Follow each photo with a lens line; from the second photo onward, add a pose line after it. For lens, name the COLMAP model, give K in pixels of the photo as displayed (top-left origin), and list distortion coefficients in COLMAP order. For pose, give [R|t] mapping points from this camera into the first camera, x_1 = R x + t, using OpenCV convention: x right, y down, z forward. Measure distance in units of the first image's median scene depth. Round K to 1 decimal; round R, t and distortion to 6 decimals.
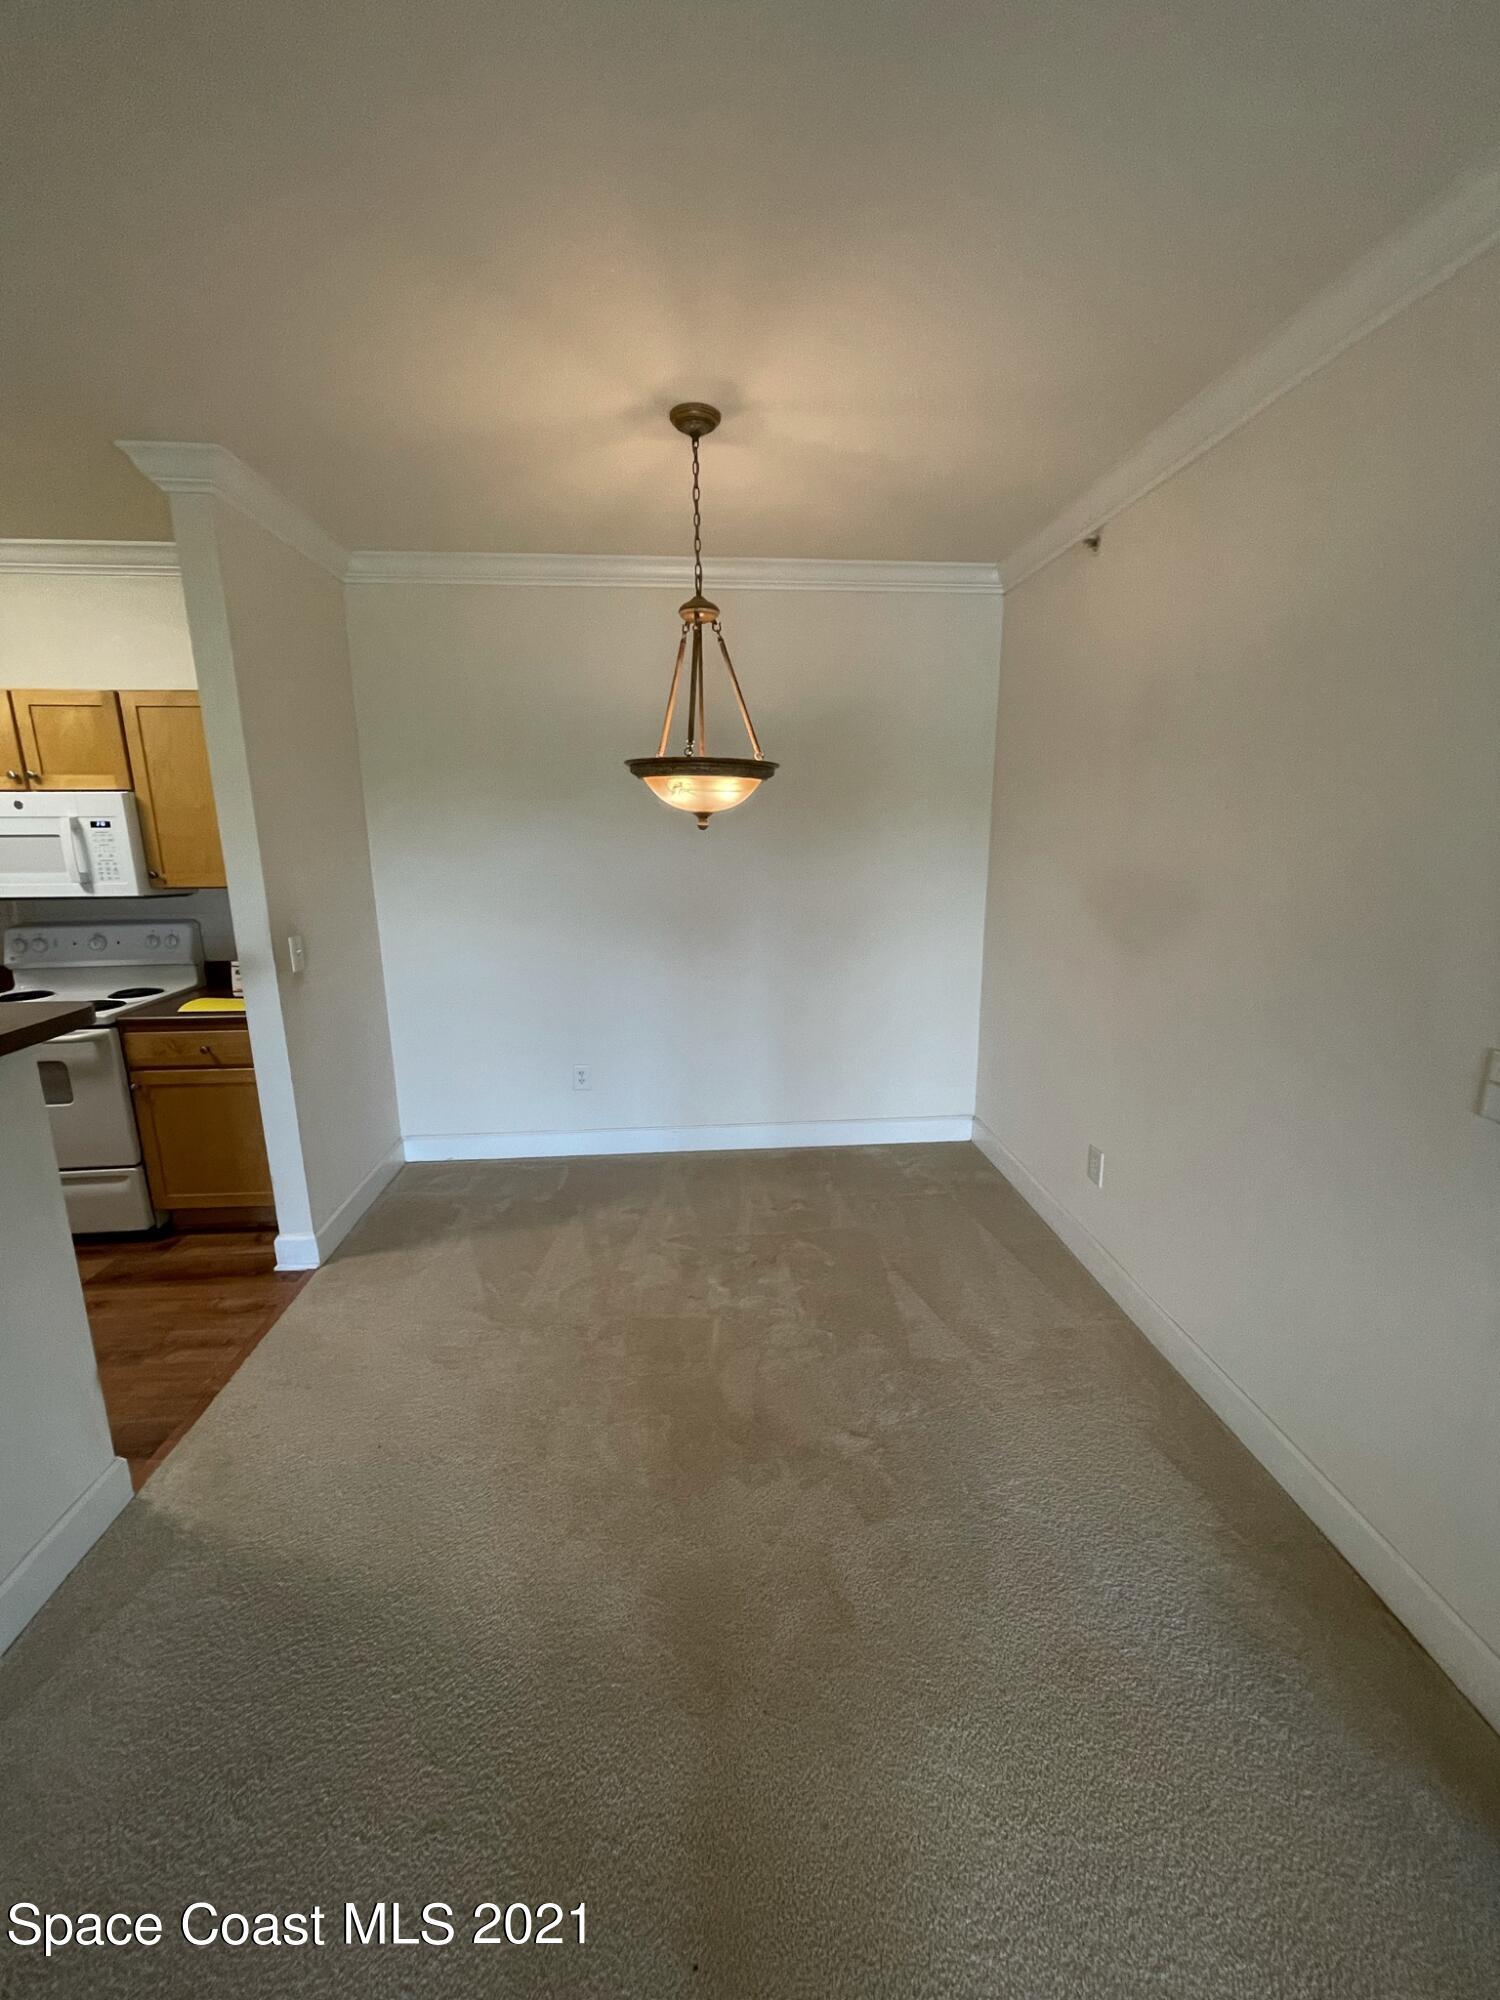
lens RADIAL K [[809.1, 0, 754.5], [0, 809.1, 998.7], [0, 0, 1]] dist [-0.004602, -0.000520]
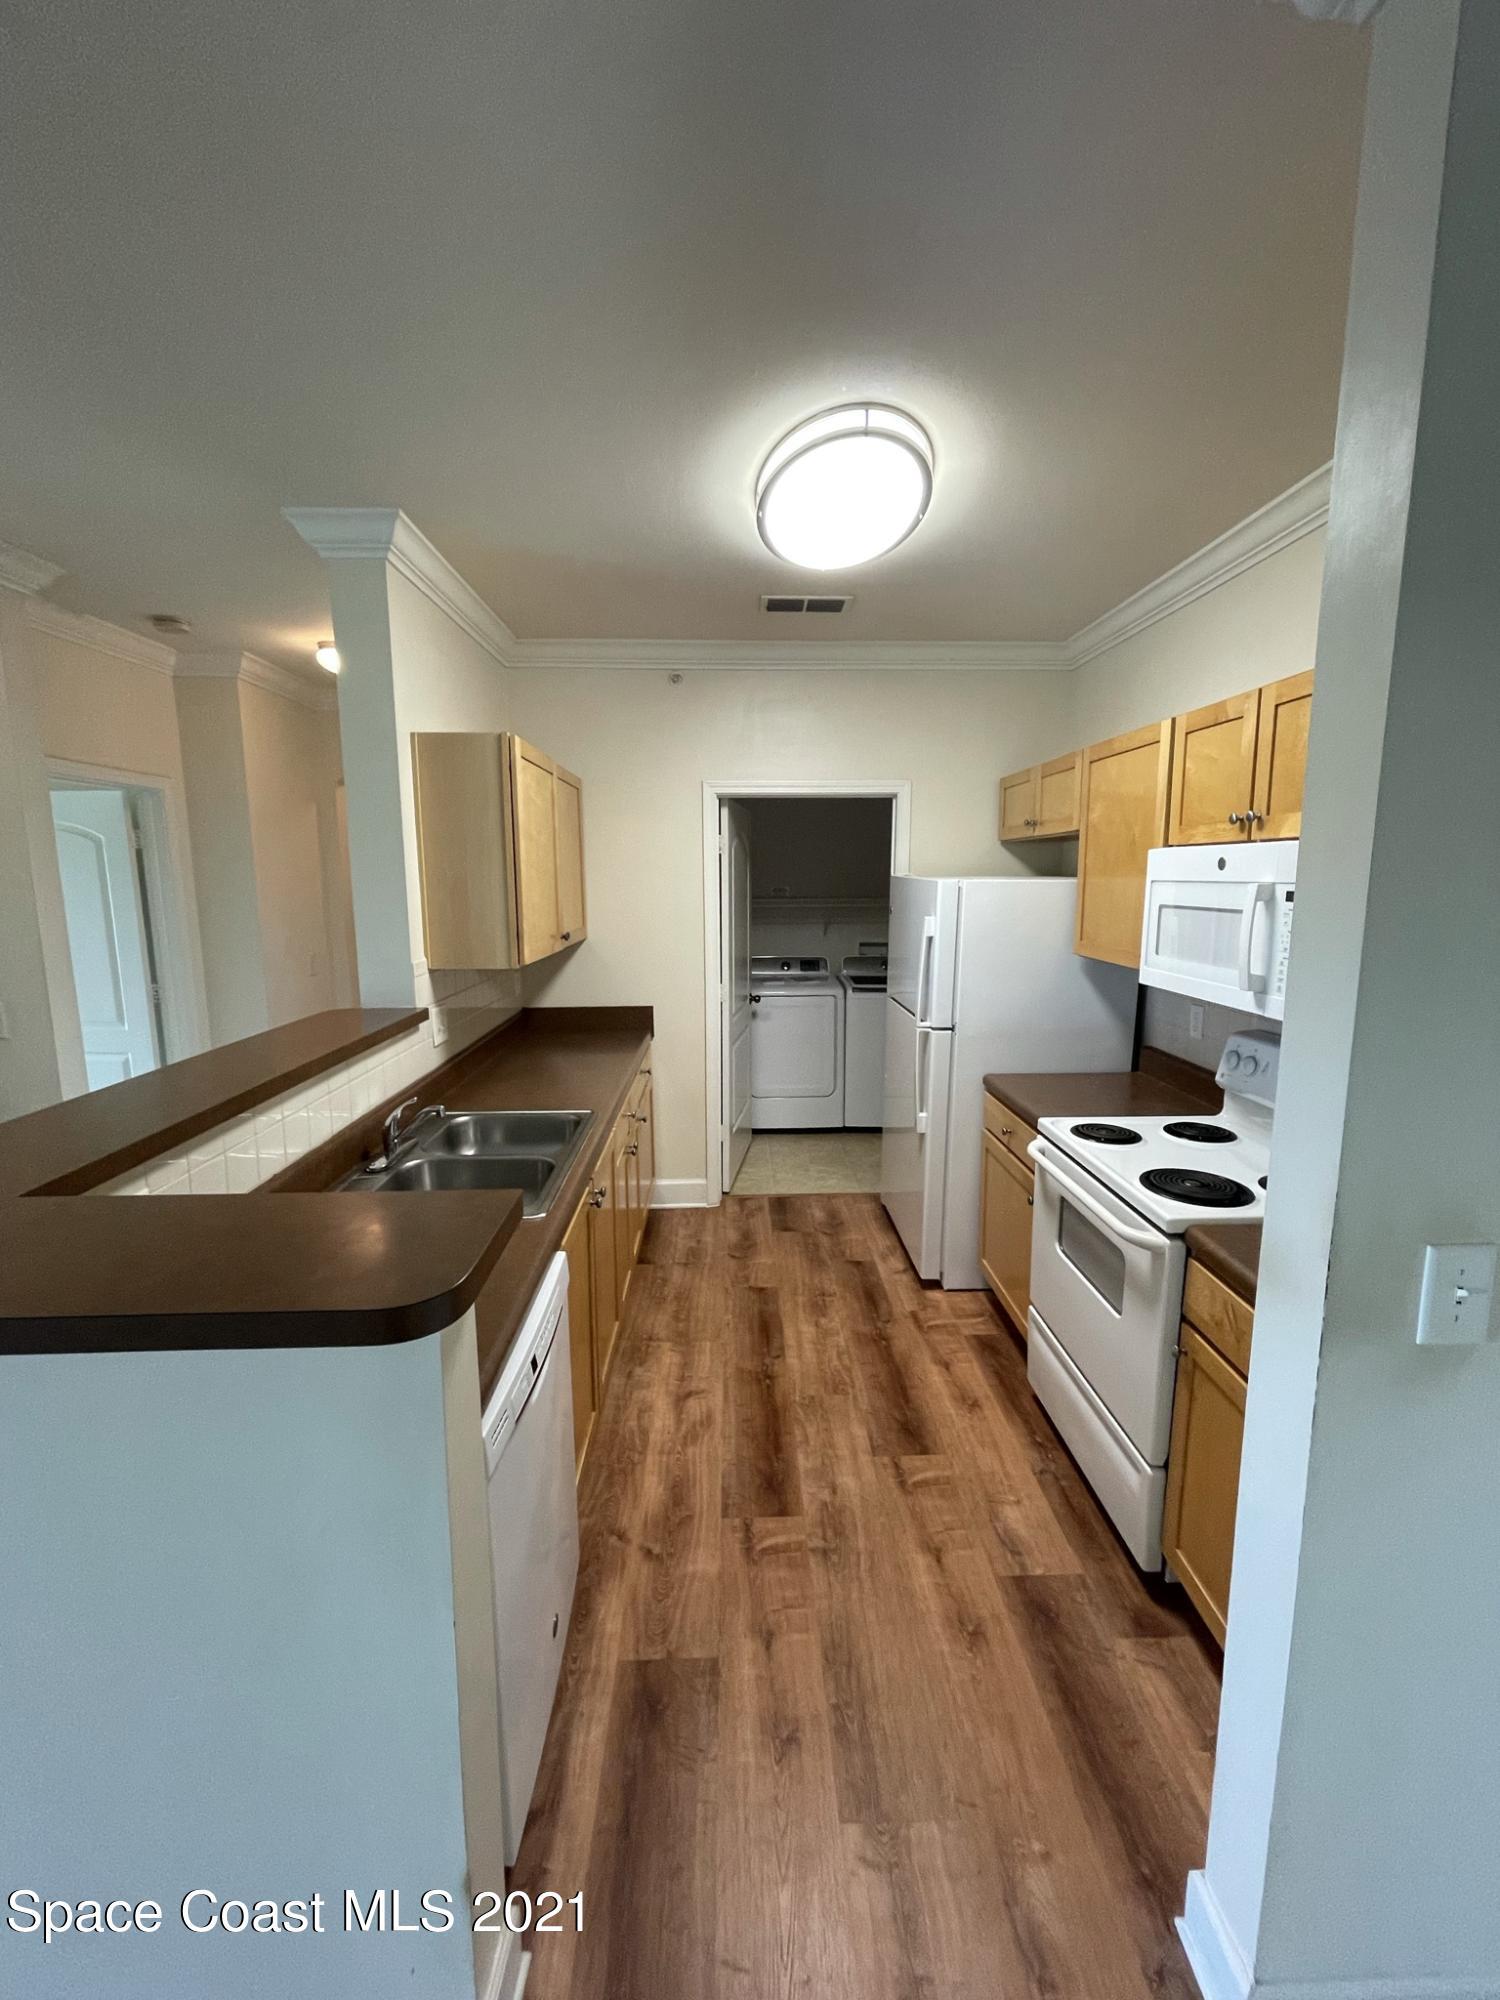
lens RADIAL K [[809.1, 0, 754.5], [0, 809.1, 998.7], [0, 0, 1]] dist [-0.004602, -0.000520]
pose [[-0.042743, 0.151259, -0.987570, -0.226054], [-0.217200, 0.963425, 0.156961, -0.152982], [0.975191, 0.221209, -0.008326, 0.649318]]
